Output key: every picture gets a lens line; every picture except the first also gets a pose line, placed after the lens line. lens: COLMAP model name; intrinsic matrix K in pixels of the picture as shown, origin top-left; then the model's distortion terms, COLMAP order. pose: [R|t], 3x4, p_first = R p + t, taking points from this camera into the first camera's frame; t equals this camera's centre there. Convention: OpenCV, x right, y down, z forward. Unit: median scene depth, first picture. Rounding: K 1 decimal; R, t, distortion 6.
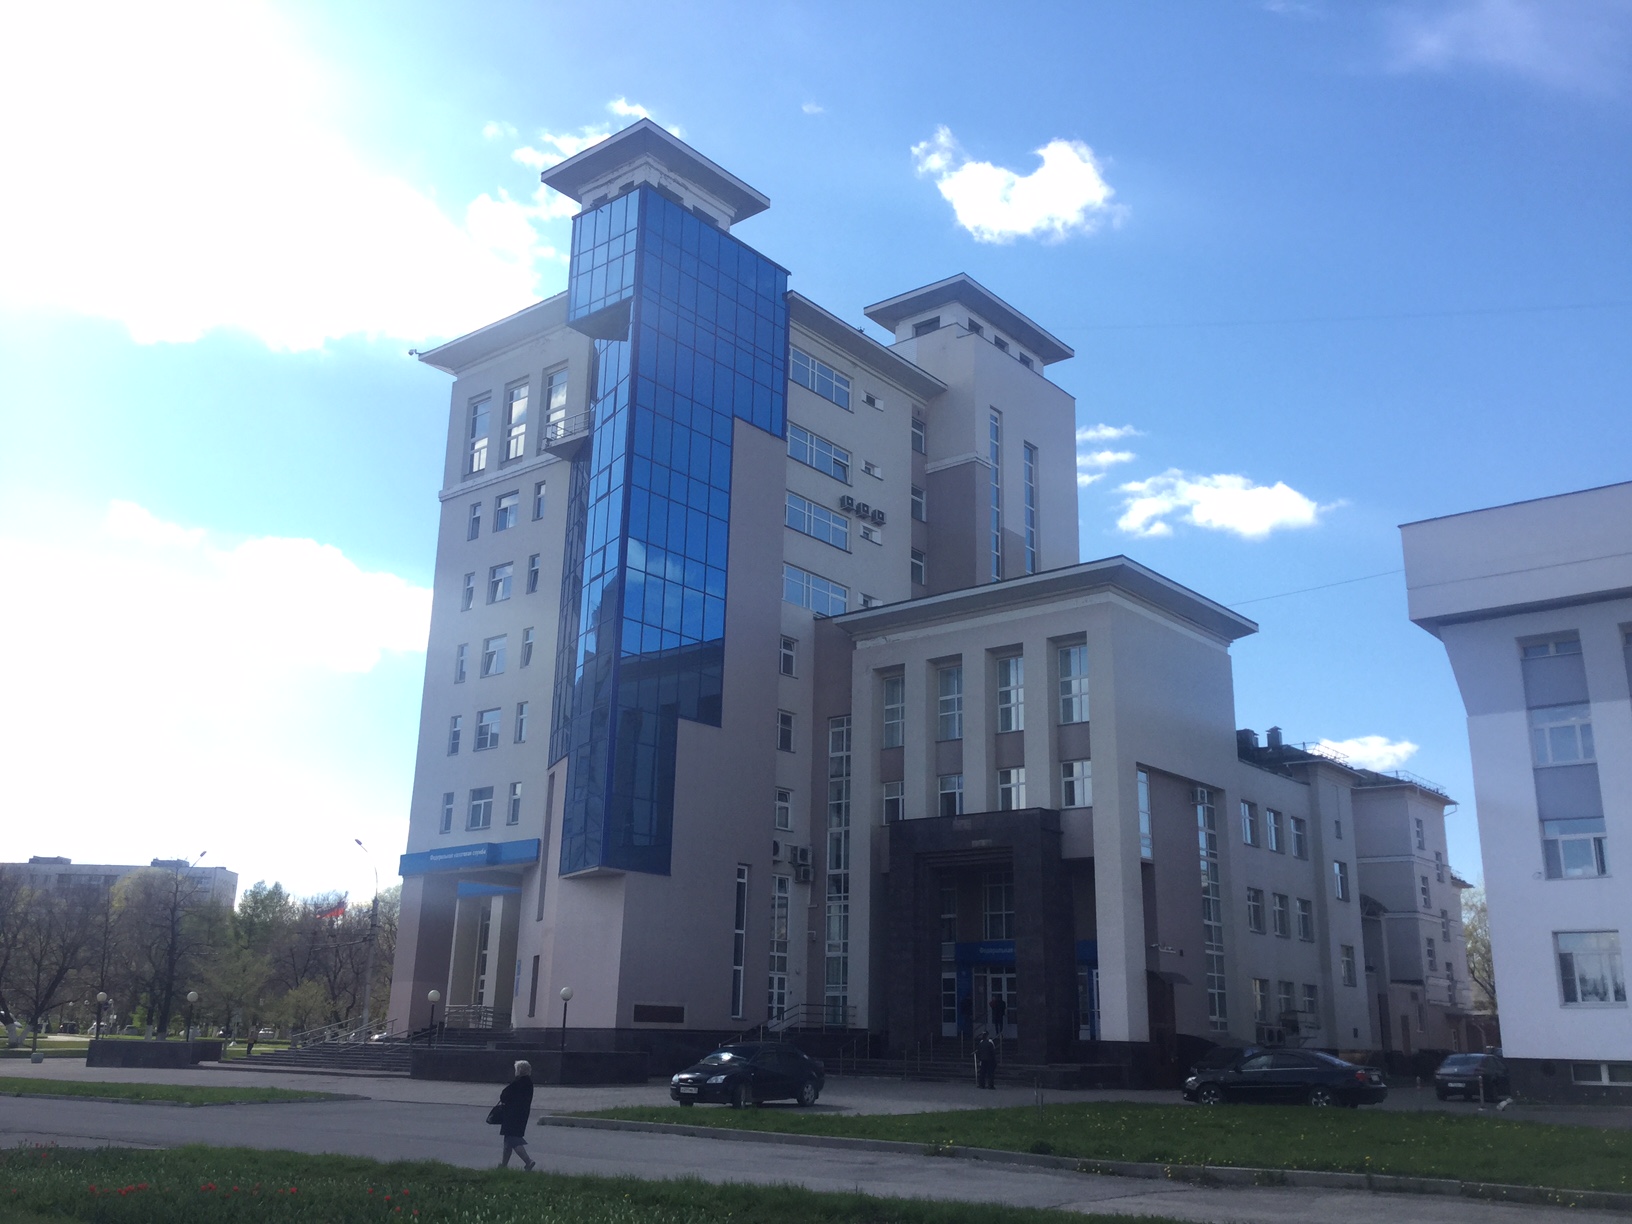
lens RADIAL K [[1483.0, 0, 826.2], [0, 1483.0, 601.5], [0, 0, 1]] dist [0.002408, -0.009992]
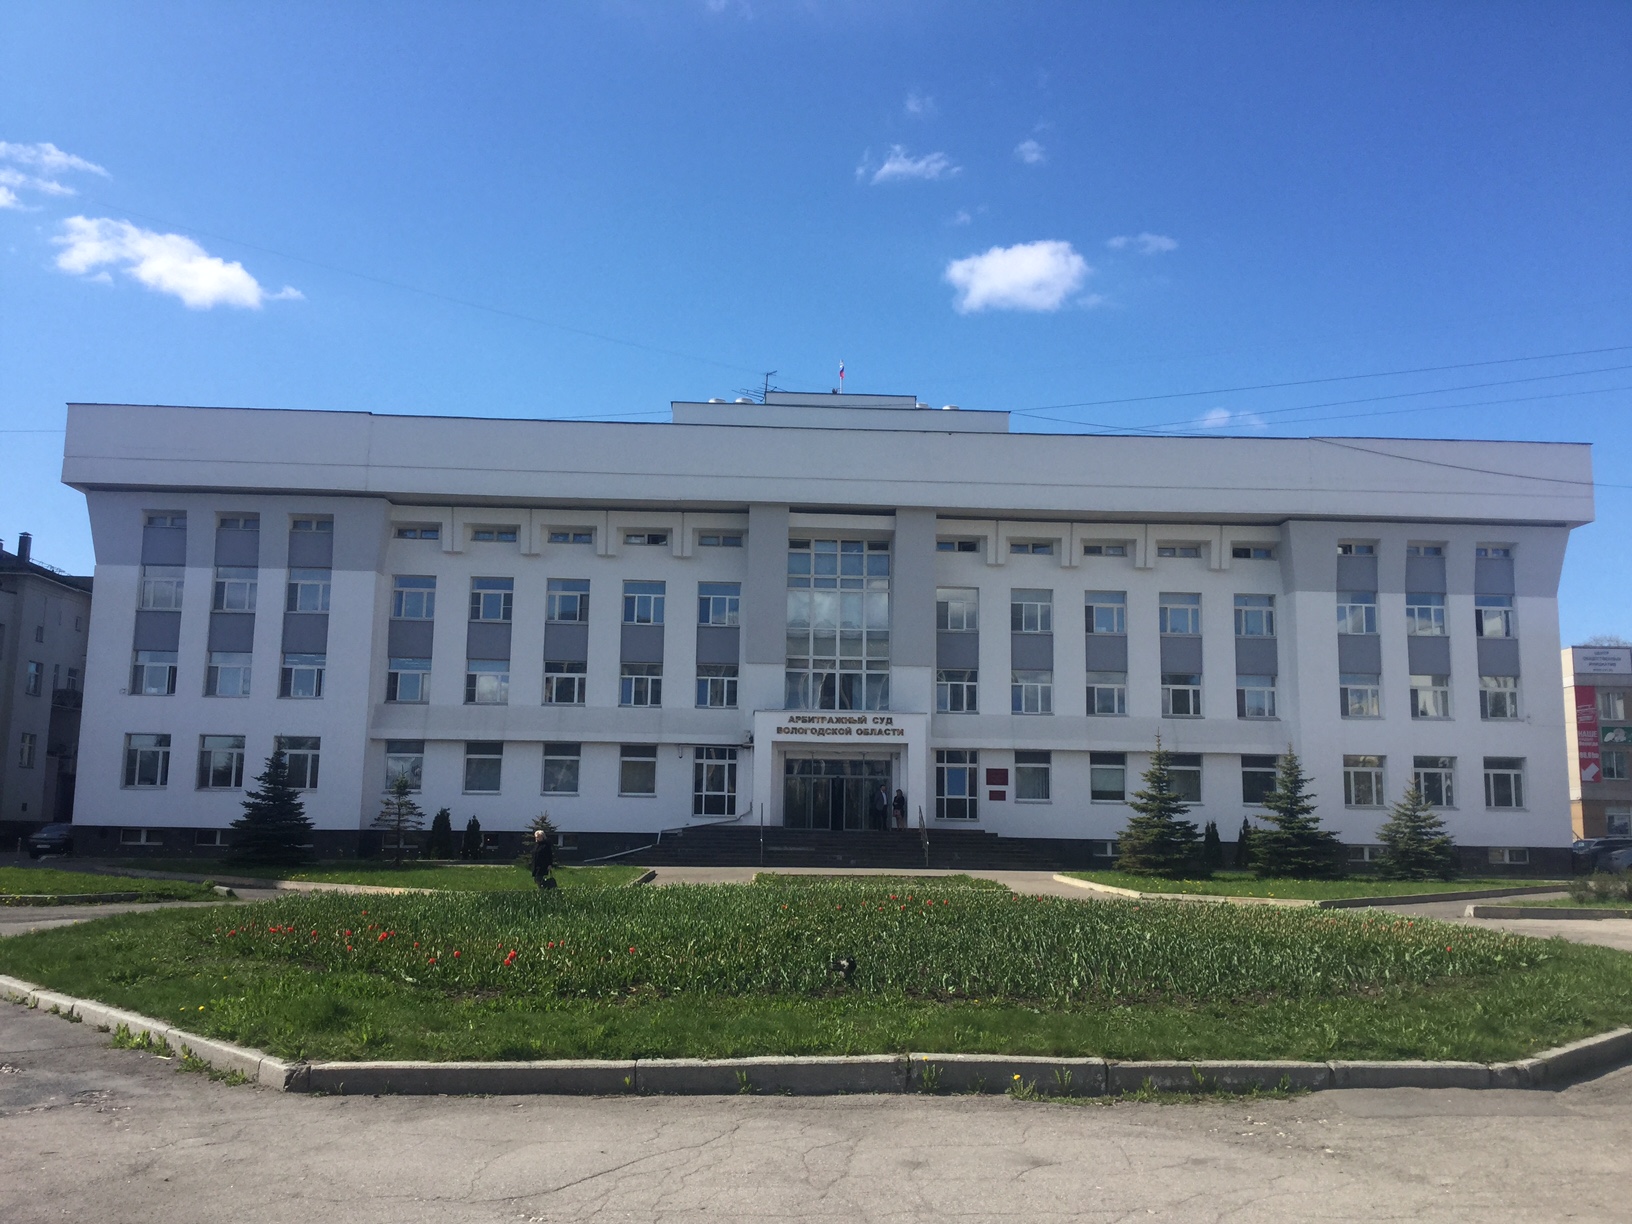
lens RADIAL K [[1483.0, 0, 826.2], [0, 1483.0, 601.5], [0, 0, 1]] dist [0.002408, -0.009992]
pose [[0.777496, 0.086229, 0.622948, 0.092553], [-0.180114, 0.979593, 0.089203, -0.082829], [-0.602544, -0.181556, 0.777161, -0.258683]]
